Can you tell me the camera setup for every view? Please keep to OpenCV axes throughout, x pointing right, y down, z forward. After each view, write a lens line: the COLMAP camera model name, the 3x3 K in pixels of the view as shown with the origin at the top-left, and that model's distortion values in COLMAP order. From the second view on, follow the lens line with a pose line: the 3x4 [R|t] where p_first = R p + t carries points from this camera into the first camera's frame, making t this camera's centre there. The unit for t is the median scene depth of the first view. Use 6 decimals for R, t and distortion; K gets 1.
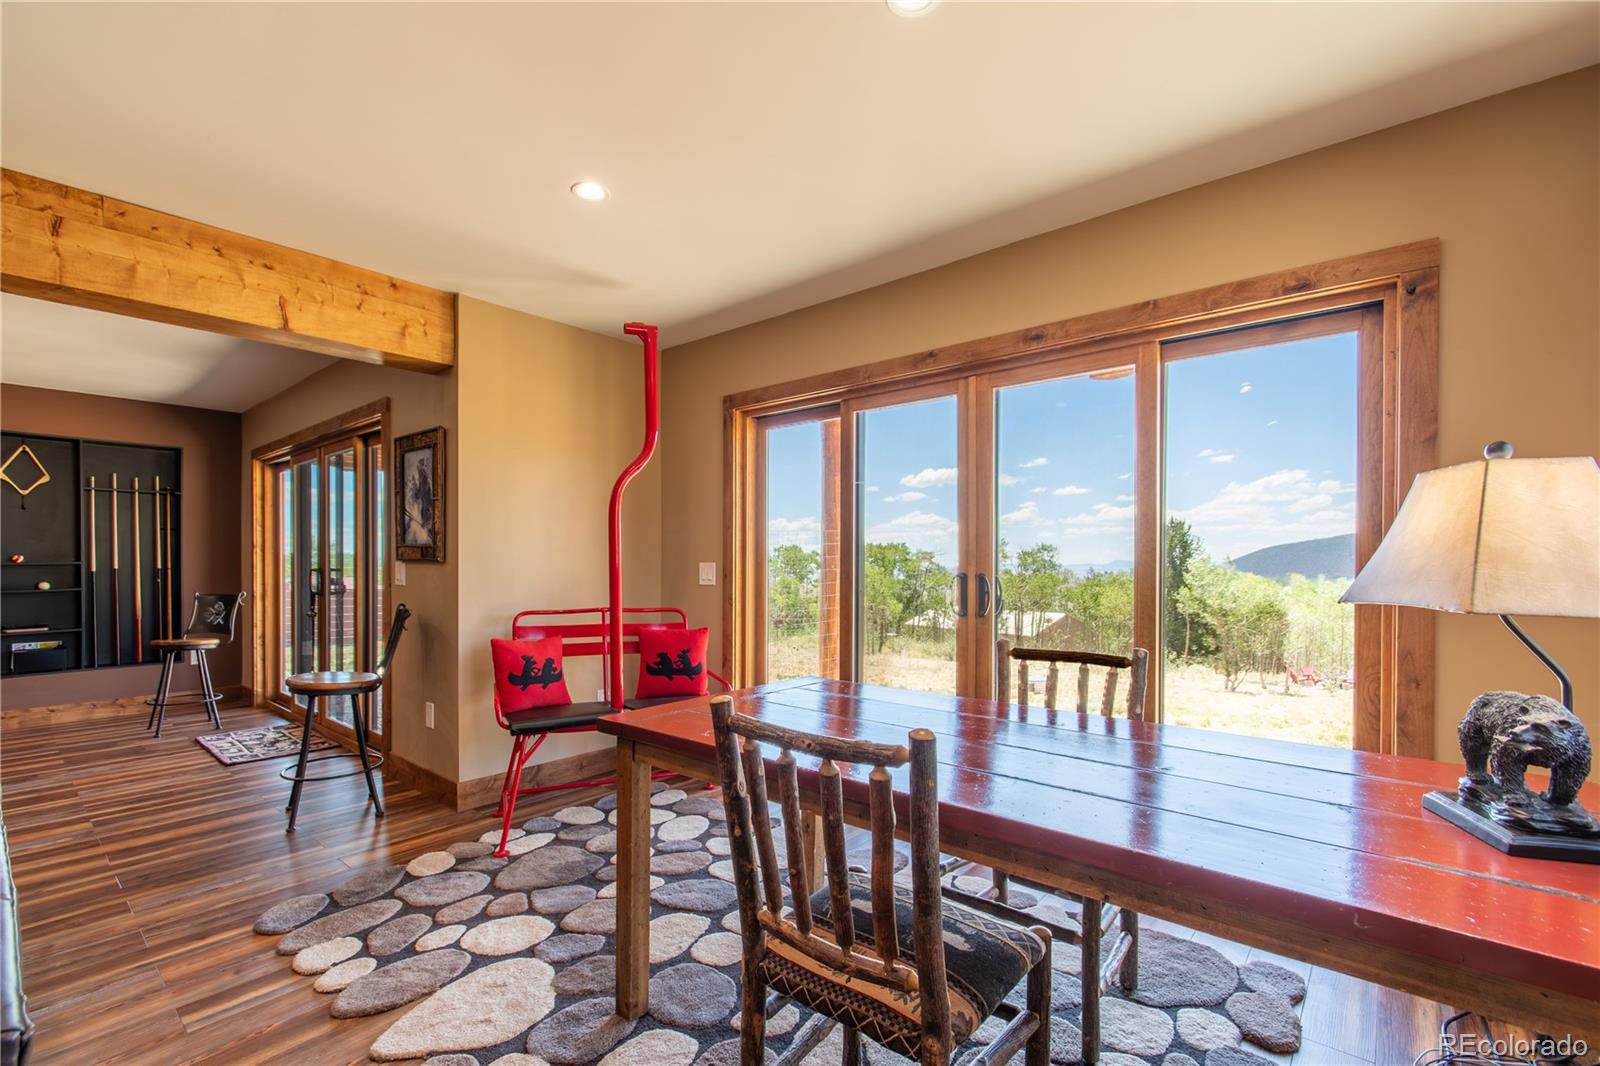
lens RADIAL K [[710.0, 0, 773.9], [0, 710.0, 566.5], [0, 0, 1]] dist [0.007857, -0.008520]
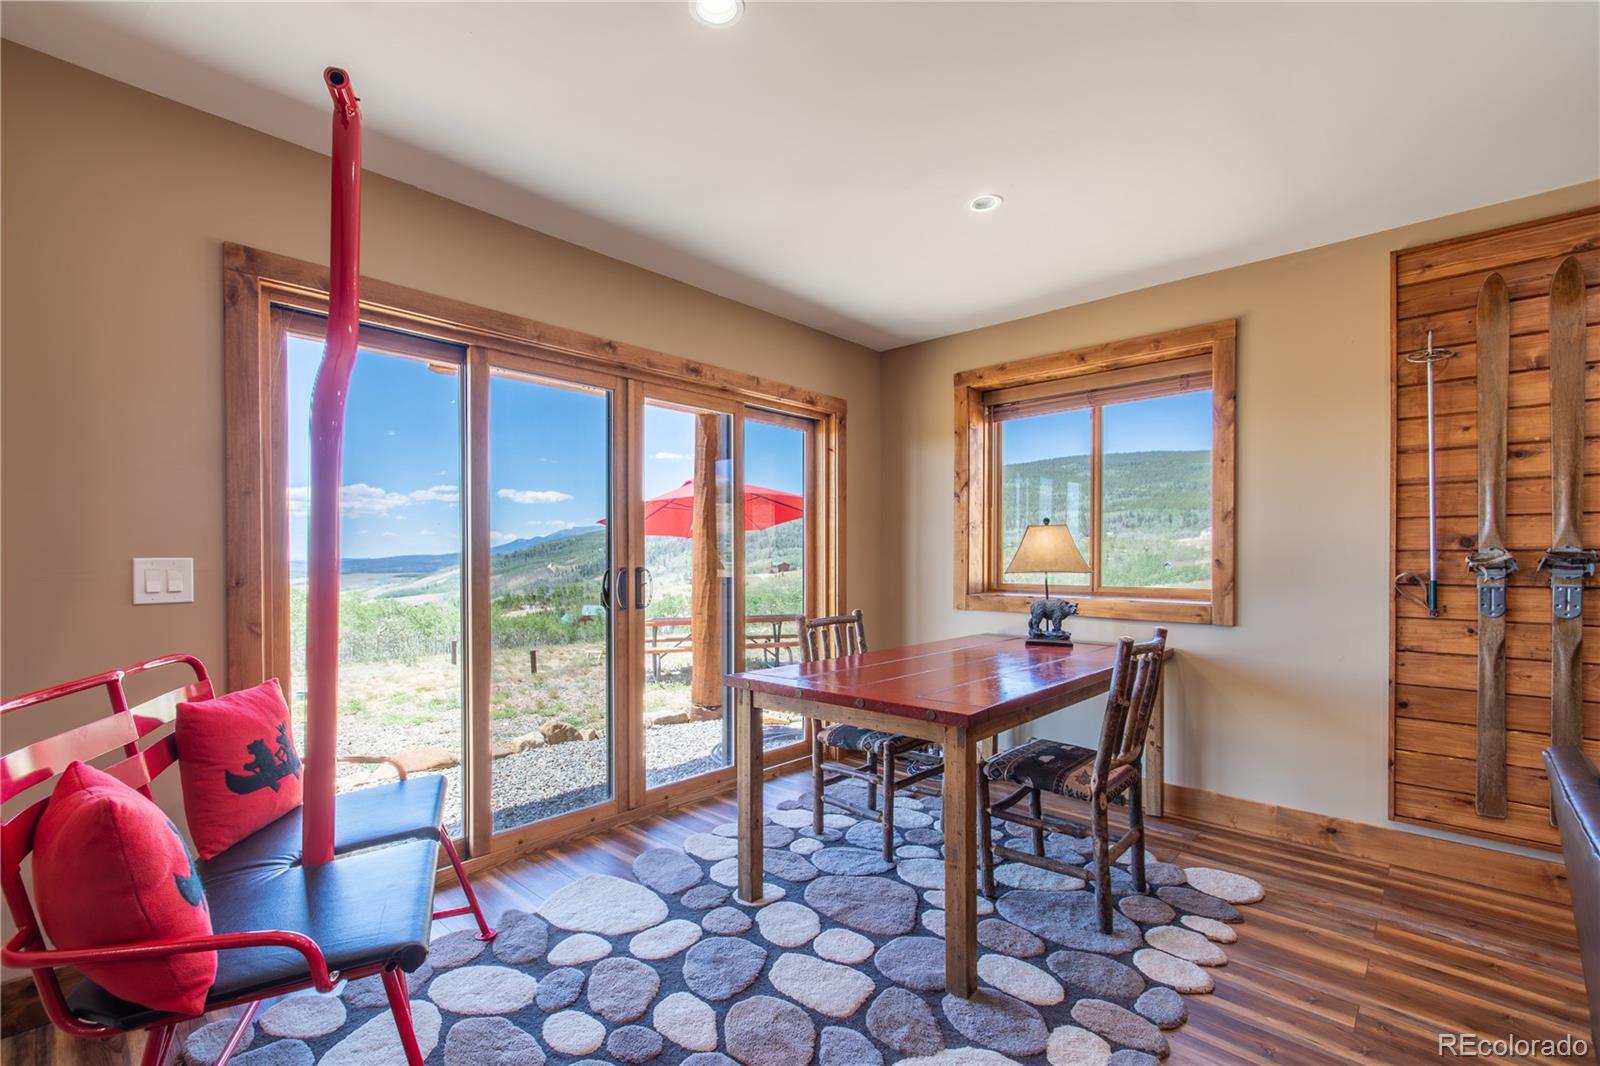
lens RADIAL K [[710.0, 0, 773.9], [0, 710.0, 566.5], [0, 0, 1]] dist [0.007857, -0.008520]
pose [[0.038345, -0.008302, 0.999230, -0.888054], [0.008711, 0.999930, 0.007973, 0.000661], [-0.999227, 0.008398, 0.038414, 0.881530]]
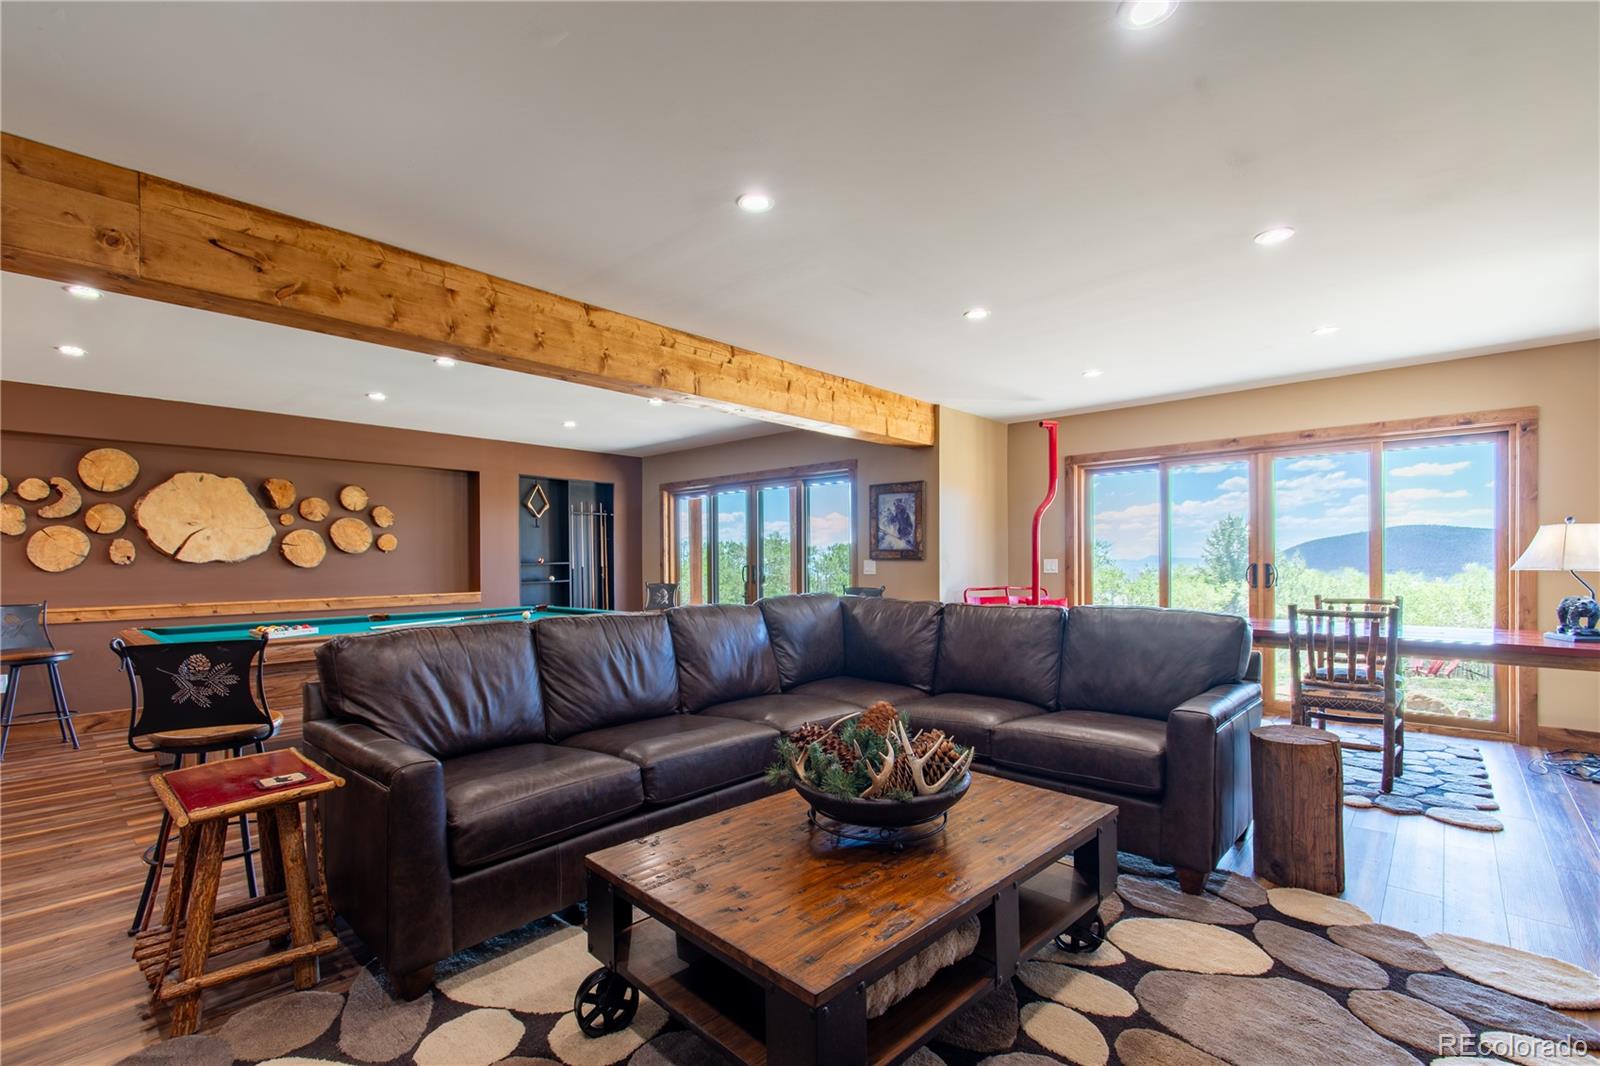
lens RADIAL K [[710.0, 0, 773.9], [0, 710.0, 566.5], [0, 0, 1]] dist [0.007857, -0.008520]
pose [[0.999333, -0.008708, -0.035463, -1.033576], [0.008829, 0.999956, 0.003281, 0.000971], [0.035433, -0.003592, 0.999366, -0.974574]]
